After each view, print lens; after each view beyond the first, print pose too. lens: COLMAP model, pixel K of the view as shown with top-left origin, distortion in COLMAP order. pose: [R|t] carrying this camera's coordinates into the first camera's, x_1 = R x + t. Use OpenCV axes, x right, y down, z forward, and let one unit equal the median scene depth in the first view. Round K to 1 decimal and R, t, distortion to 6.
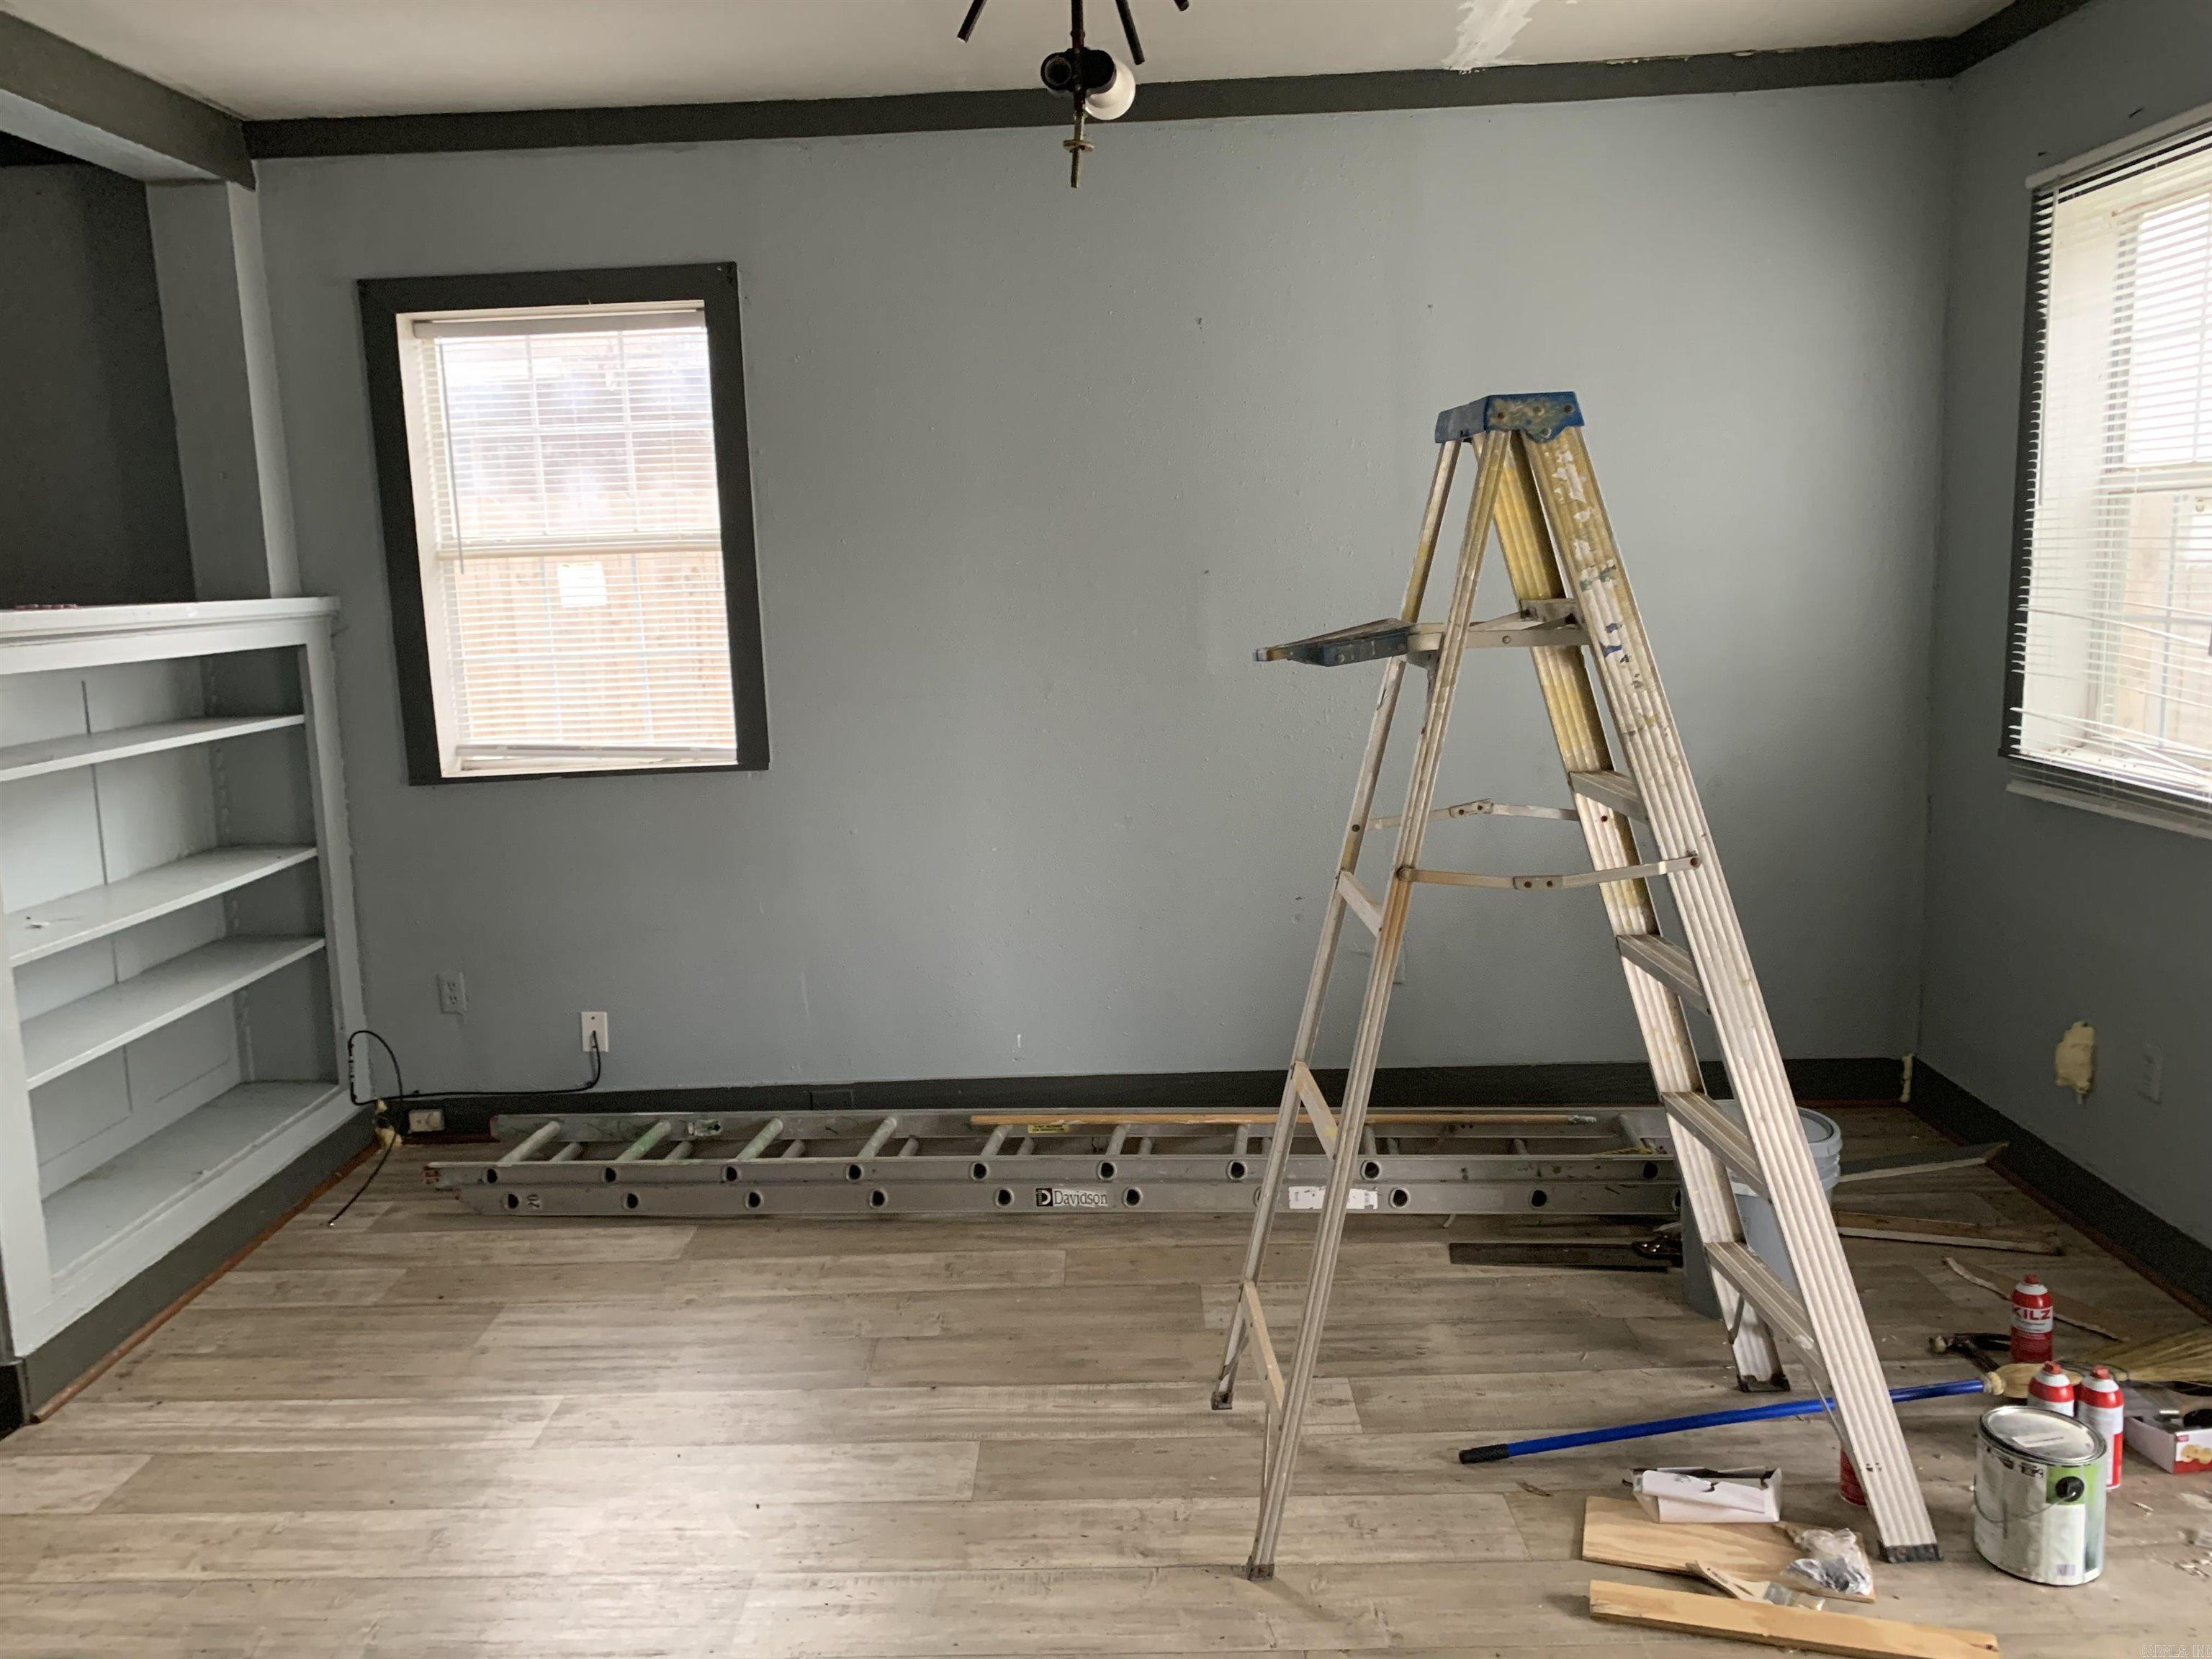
lens RADIAL K [[1687.2, 0, 1102.7], [0, 1687.2, 809.6], [0, 0, 1]] dist [0.010545, -0.006239]
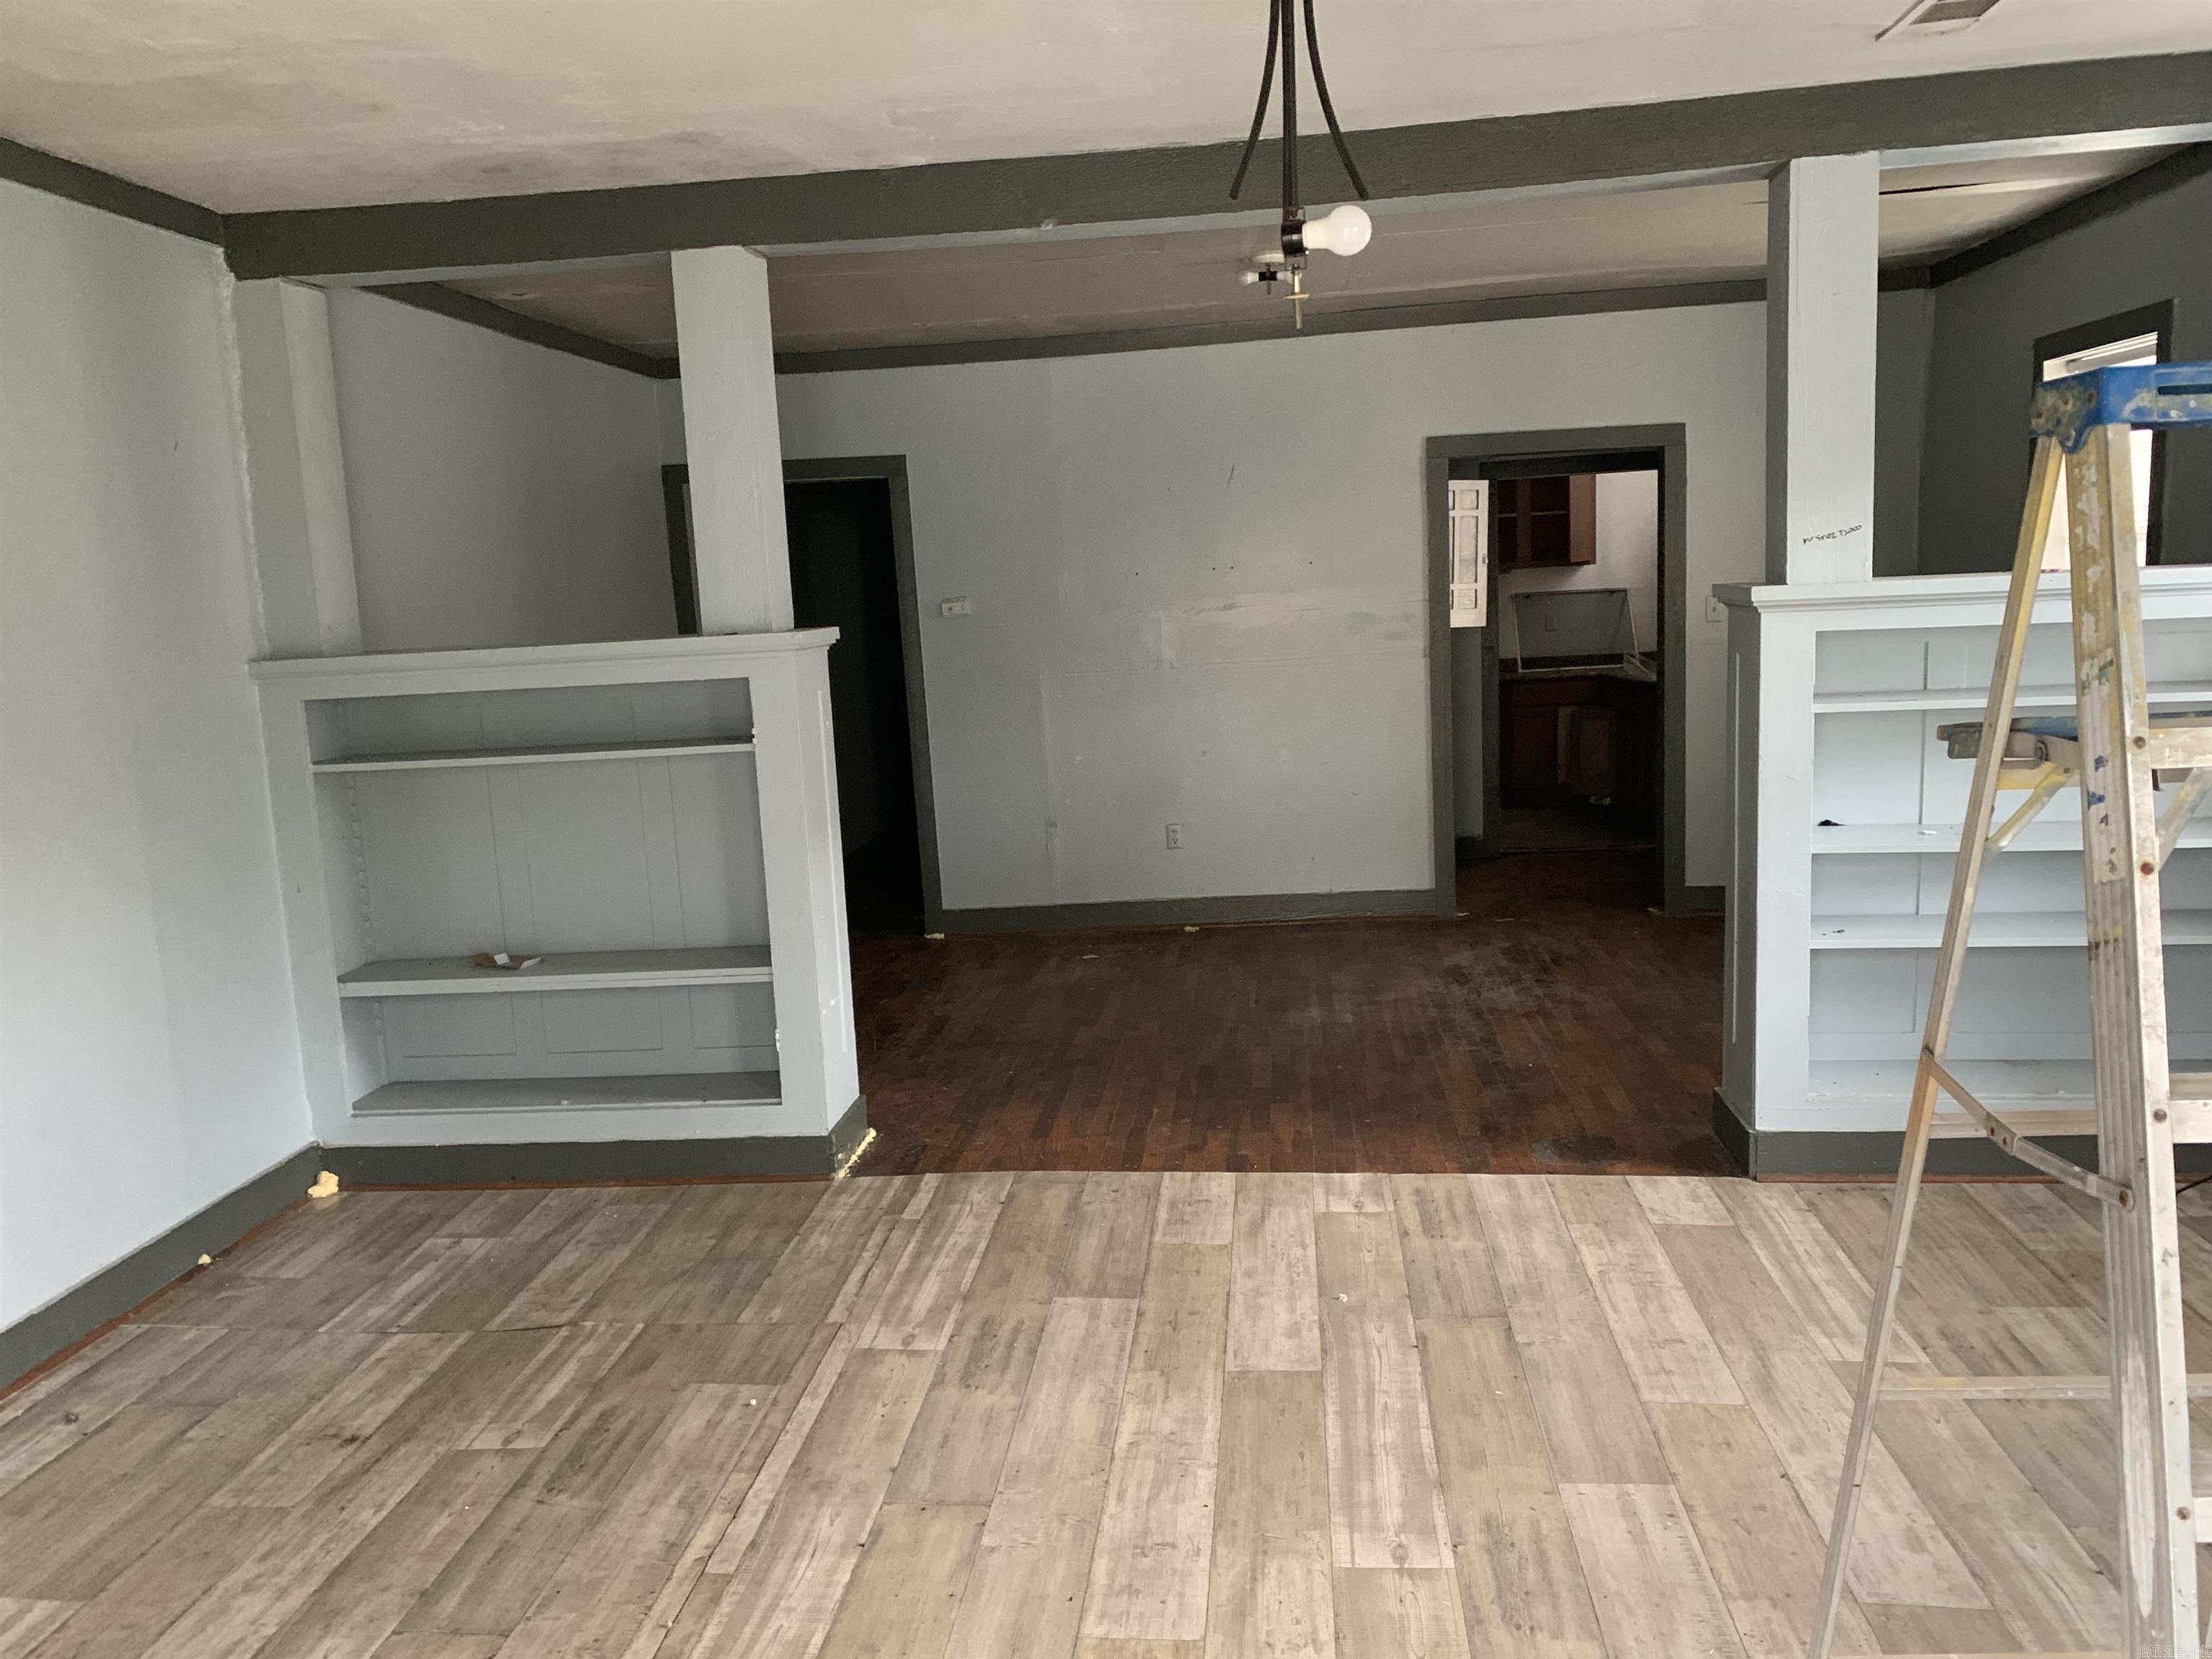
lens RADIAL K [[1687.2, 0, 1102.7], [0, 1687.2, 809.6], [0, 0, 1]] dist [0.010545, -0.006239]
pose [[-0.088705, 0.177119, -0.980184, 0.785253], [-0.109521, 0.976362, 0.186340, -0.140799], [0.990018, 0.123880, -0.067210, 0.601490]]
